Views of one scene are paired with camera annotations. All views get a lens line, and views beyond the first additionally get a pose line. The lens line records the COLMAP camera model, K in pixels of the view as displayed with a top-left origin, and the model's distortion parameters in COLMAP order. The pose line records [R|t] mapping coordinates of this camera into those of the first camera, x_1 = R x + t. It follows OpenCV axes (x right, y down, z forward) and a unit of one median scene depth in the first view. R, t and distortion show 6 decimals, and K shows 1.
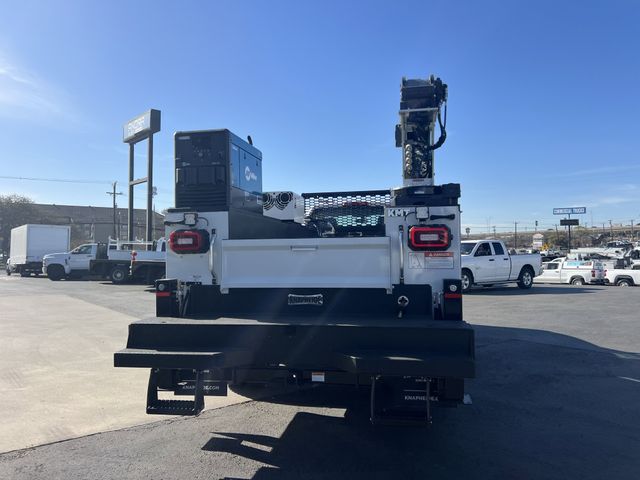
lens RADIAL K [[484.8, 0, 322.1], [0, 484.8, 245.8], [0, 0, 1]] dist [0.064174, -0.072184]
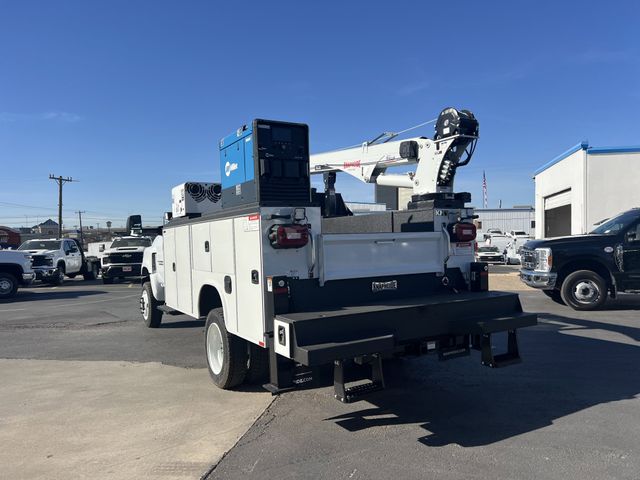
lens RADIAL K [[484.8, 0, 322.1], [0, 484.8, 245.8], [0, 0, 1]] dist [0.064174, -0.072184]
pose [[0.746937, -0.018443, 0.664638, -0.915723], [0.010182, 0.999815, 0.016301, -0.004384], [-0.664816, -0.005409, 0.746987, 0.233904]]
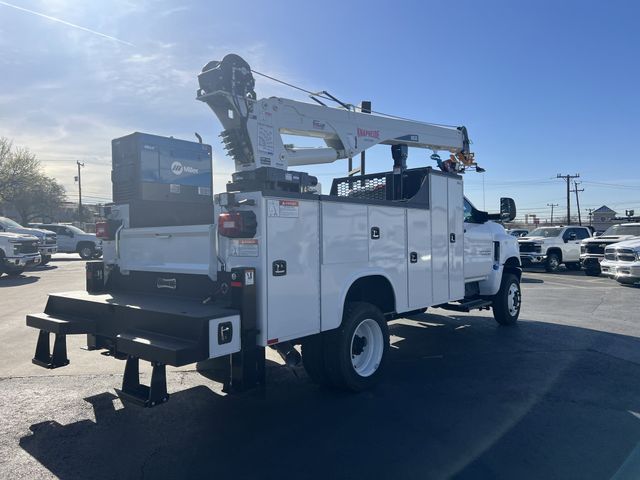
lens RADIAL K [[485.4, 0, 325.6], [0, 485.4, 247.8], [0, 0, 1]] dist [0.061629, -0.072438]
pose [[0.861585, 0.009428, -0.507525, 0.832376], [0.010170, 0.999306, 0.035828, -0.003821], [0.507511, -0.036030, 0.860892, 0.238160]]
